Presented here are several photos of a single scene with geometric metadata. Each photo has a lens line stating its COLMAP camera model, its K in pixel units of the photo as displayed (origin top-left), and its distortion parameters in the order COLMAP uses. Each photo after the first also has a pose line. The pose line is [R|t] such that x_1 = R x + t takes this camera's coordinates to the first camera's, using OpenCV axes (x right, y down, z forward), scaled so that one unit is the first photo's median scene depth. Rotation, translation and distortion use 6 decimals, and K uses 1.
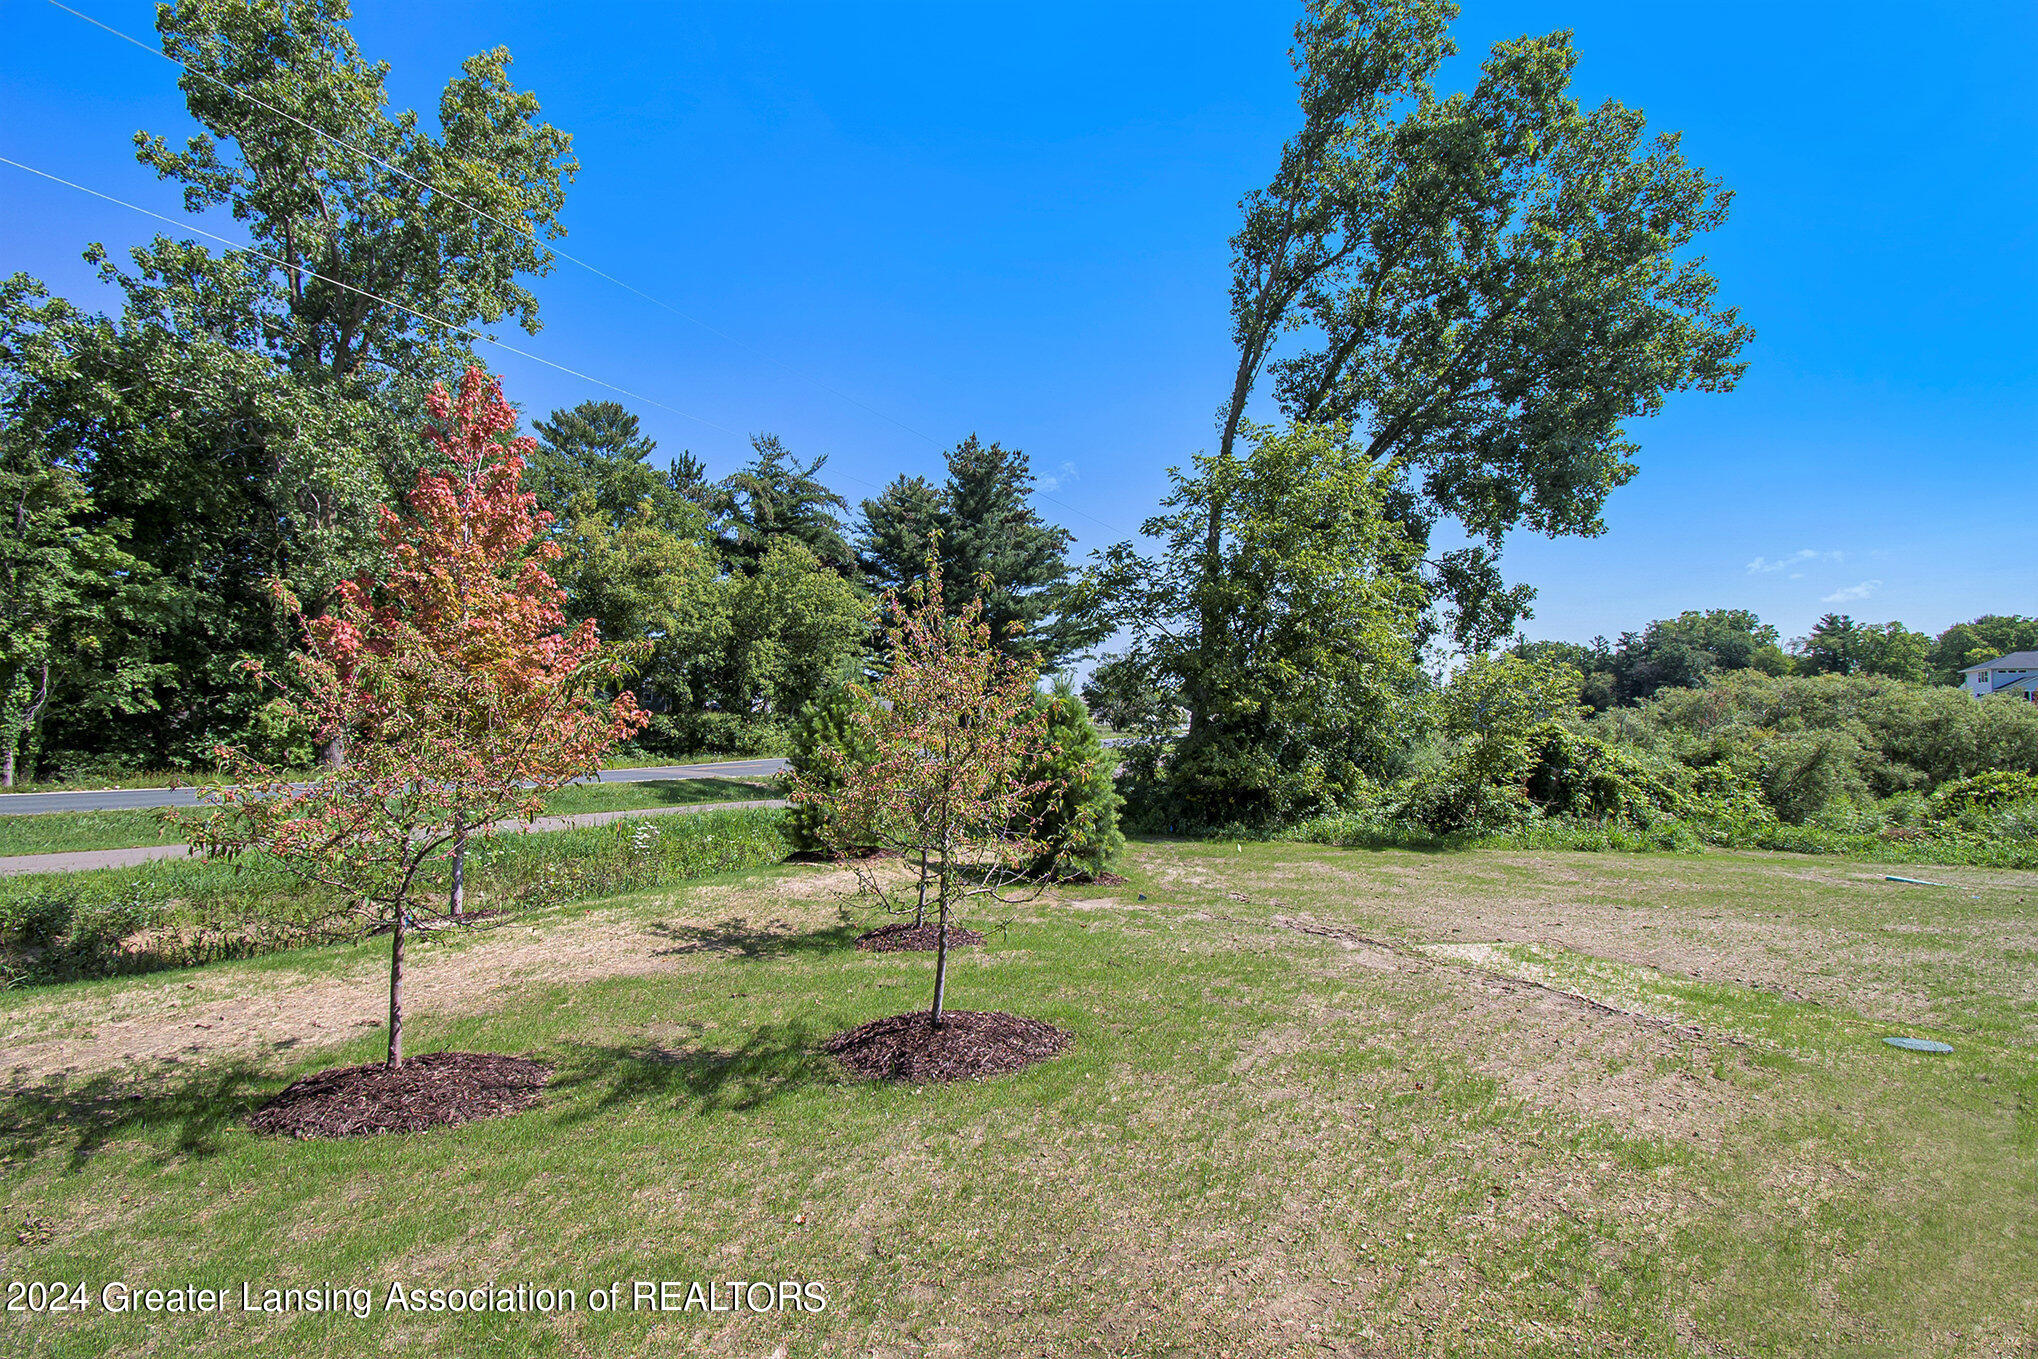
lens RADIAL K [[913.0, 0, 1010.2], [0, 913.0, 682.5], [0, 0, 1]] dist [0.009537, -0.020255]
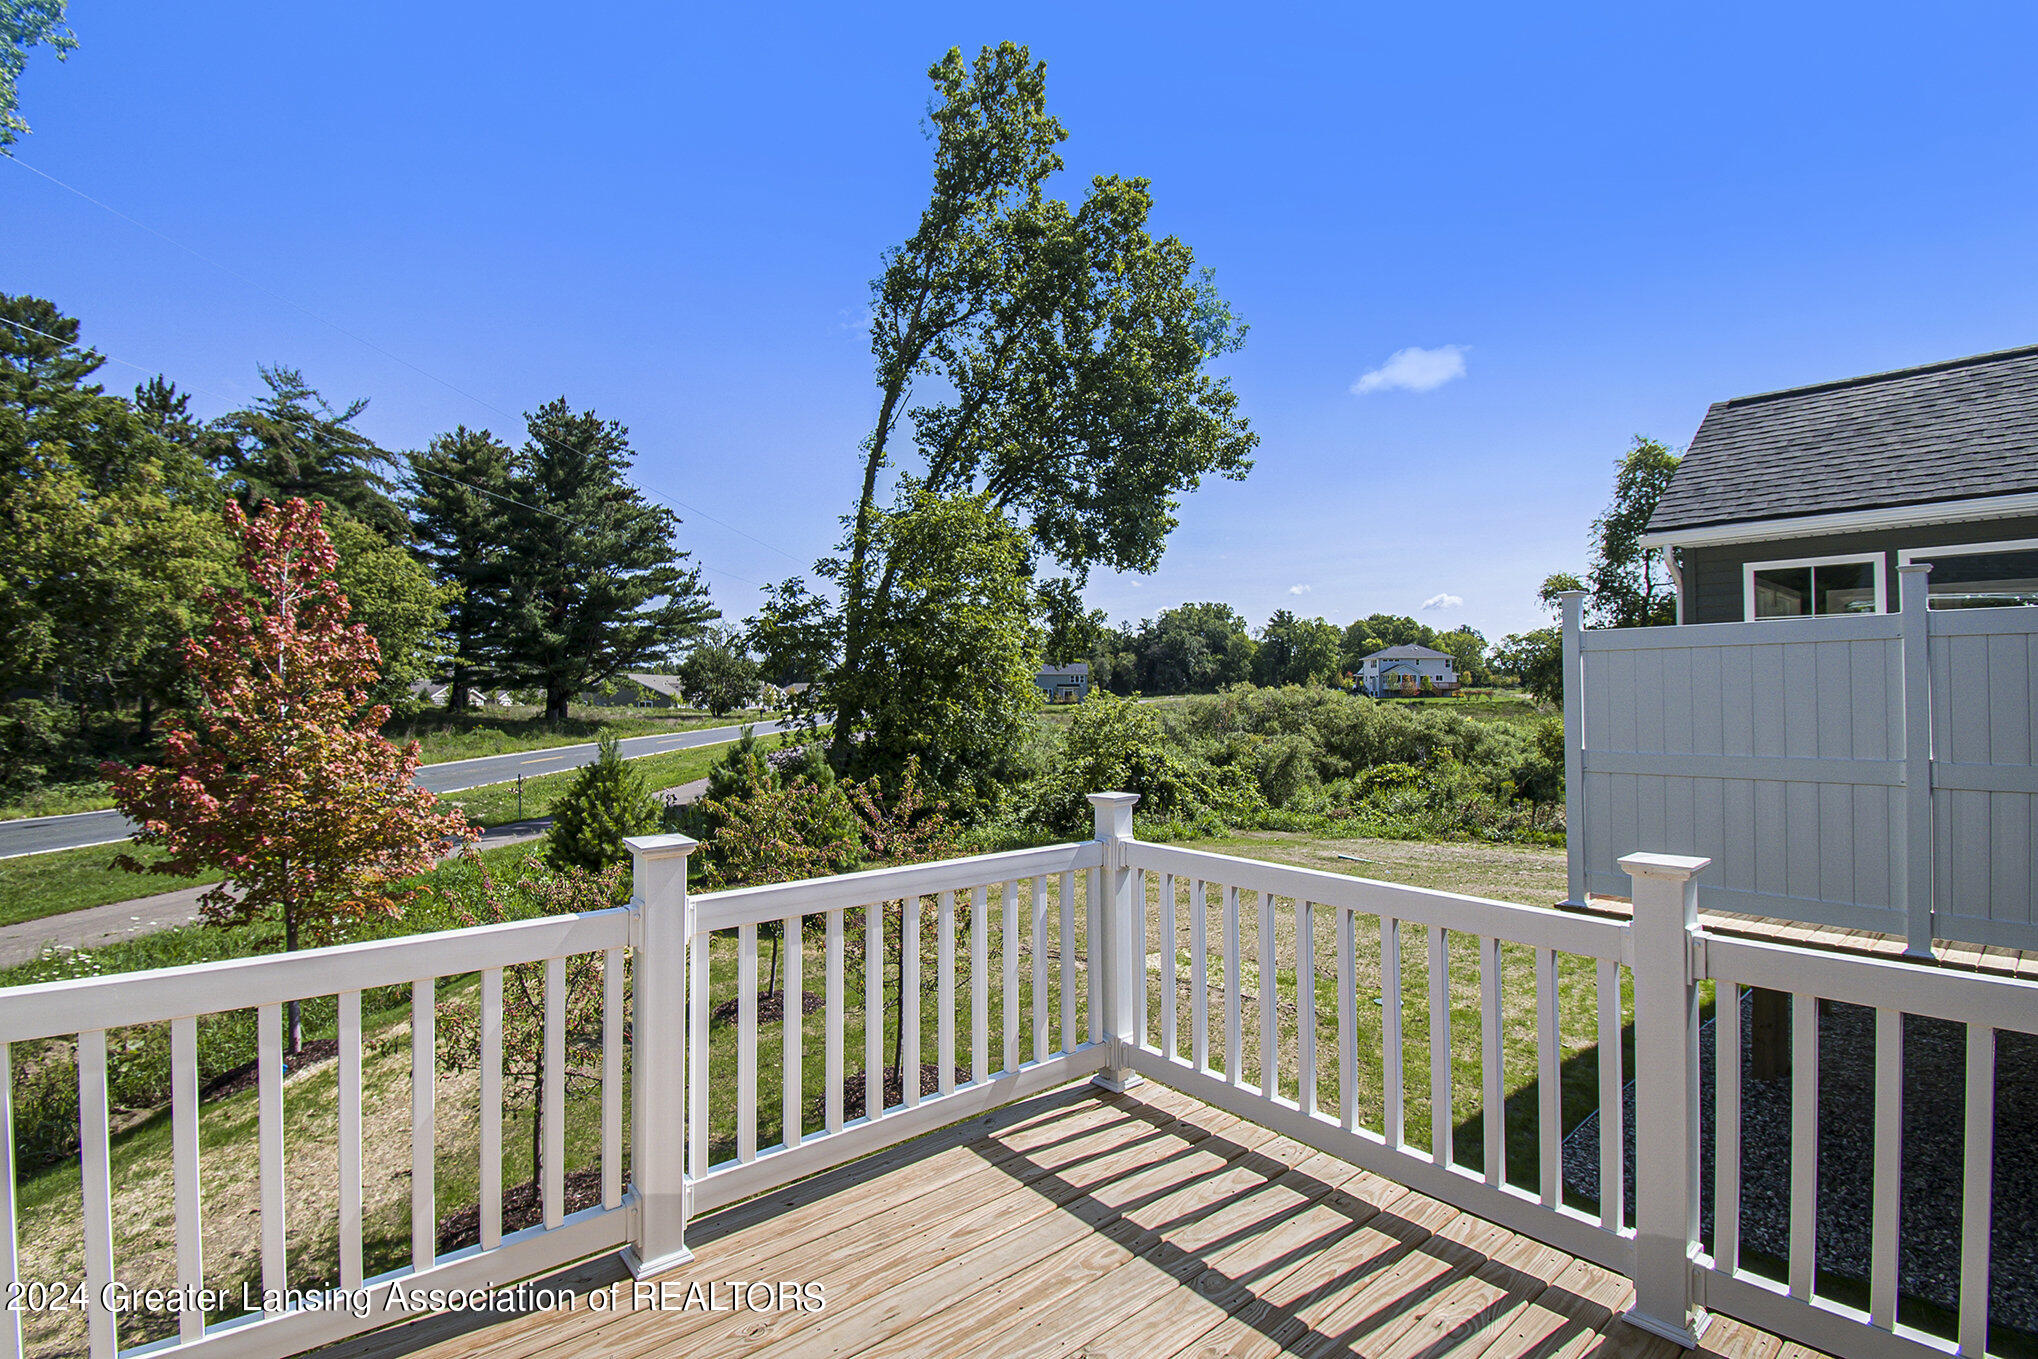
lens RADIAL K [[913.0, 0, 1013.6], [0, 913.0, 679.8], [0, 0, 1]] dist [0.009537, -0.020255]
pose [[0.897472, -0.002514, 0.441064, -0.087157], [-0.011935, 0.999479, 0.029981, -0.051776], [-0.440910, -0.032171, 0.896975, -0.057365]]
